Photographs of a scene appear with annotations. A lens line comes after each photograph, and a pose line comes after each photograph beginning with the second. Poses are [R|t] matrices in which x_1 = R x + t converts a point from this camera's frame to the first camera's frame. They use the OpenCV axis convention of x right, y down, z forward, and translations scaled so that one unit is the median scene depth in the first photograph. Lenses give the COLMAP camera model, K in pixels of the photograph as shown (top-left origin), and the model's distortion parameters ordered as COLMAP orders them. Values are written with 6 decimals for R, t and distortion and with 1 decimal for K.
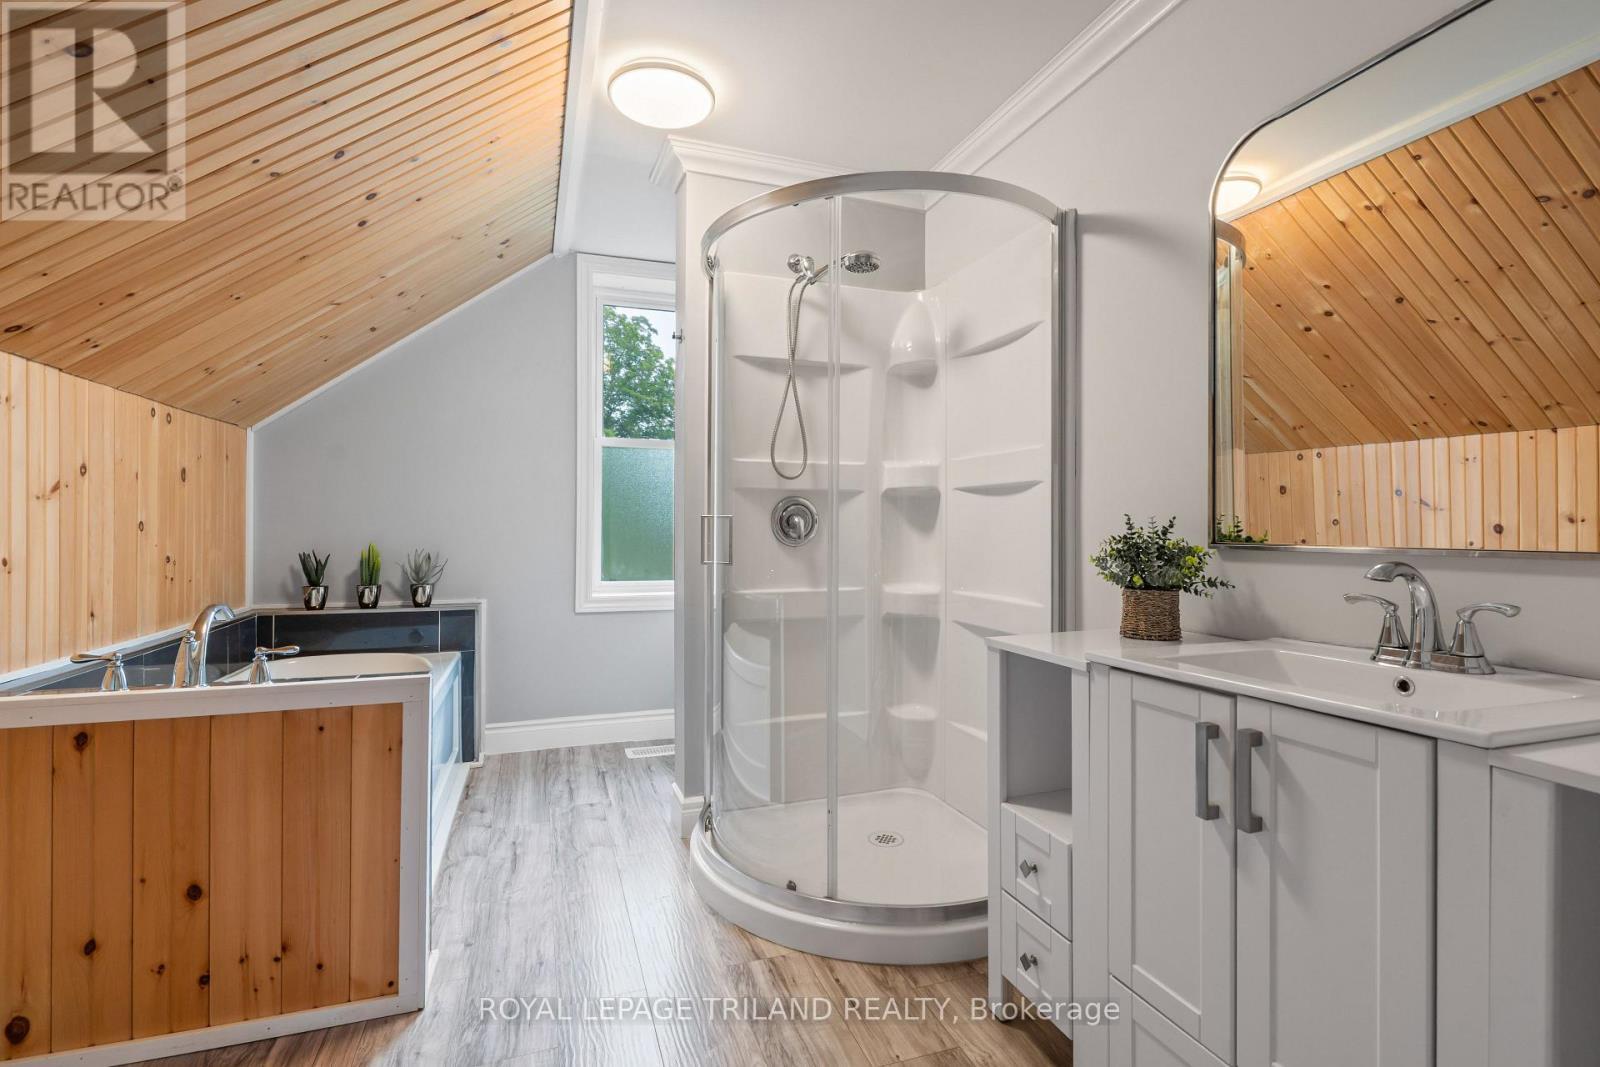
lens RADIAL K [[734.9, 0, 799.8], [0, 734.9, 527.7], [0, 0, 1]] dist [-0.021215, 0.000053]
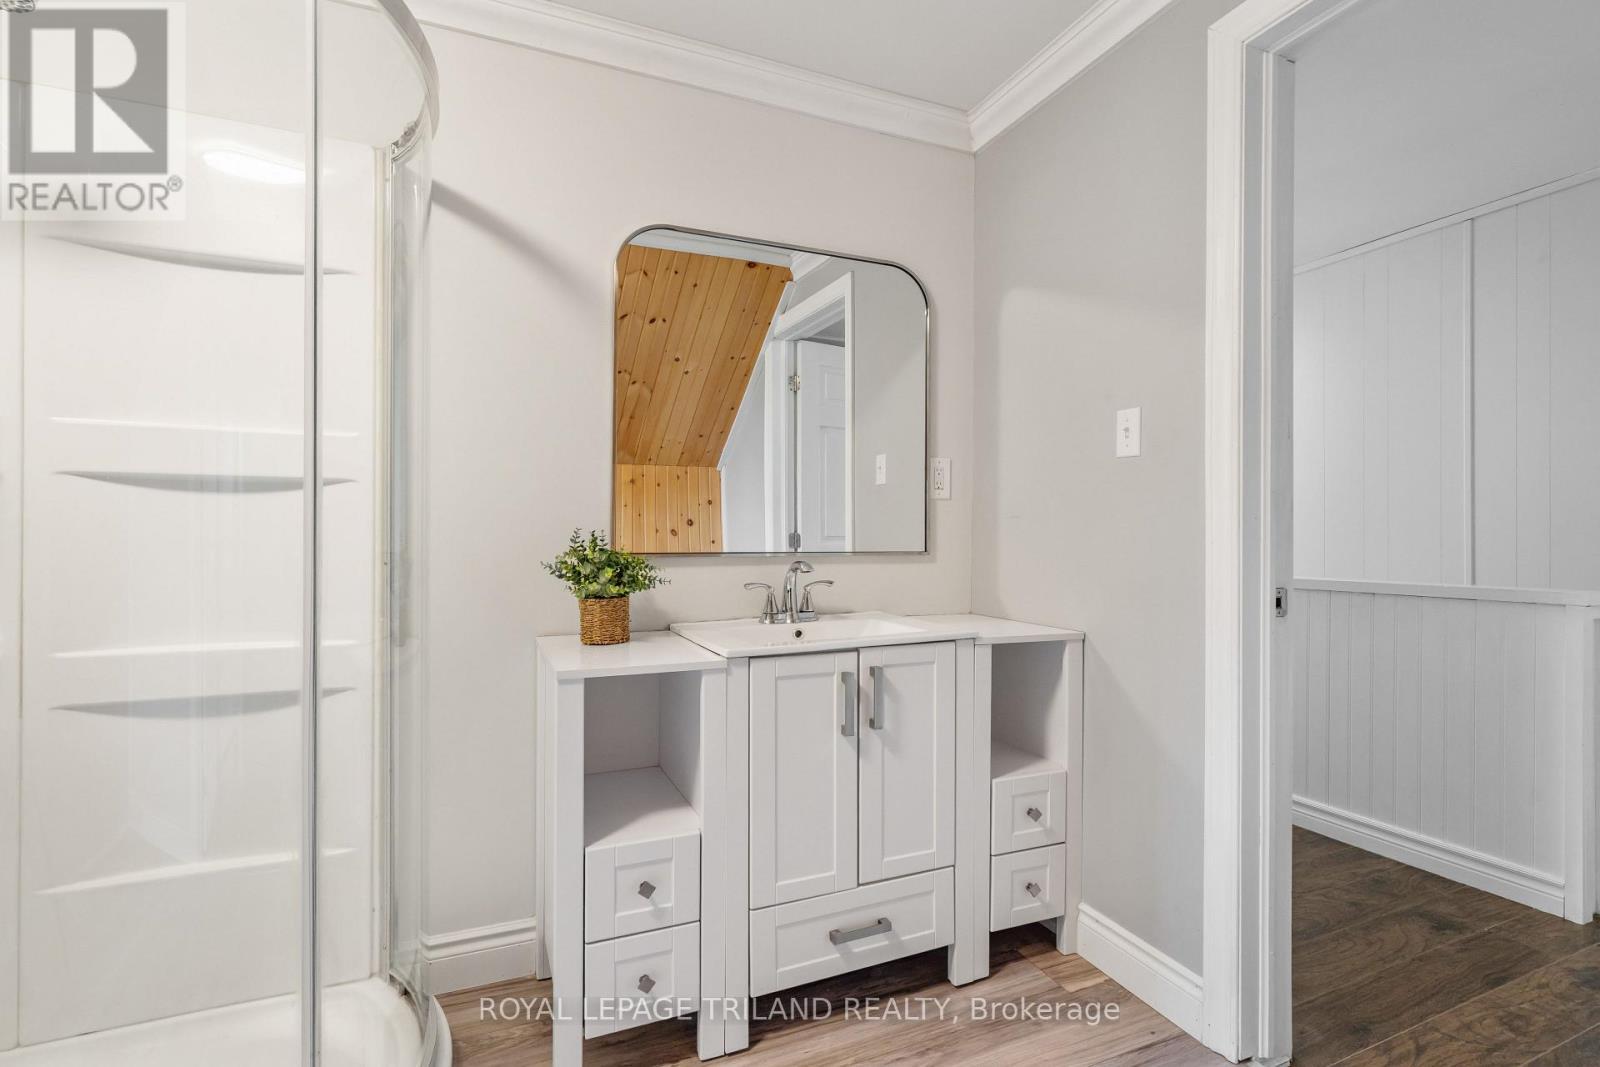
lens RADIAL K [[734.9, 0, 800.4], [0, 734.9, 533.2], [0, 0, 1]] dist [-0.021215, 0.000053]
pose [[-0.065849, -0.002092, 0.997827, -0.845995], [-0.004305, 0.999989, 0.001812, -0.018910], [-0.997820, -0.004176, -0.065858, 1.070941]]
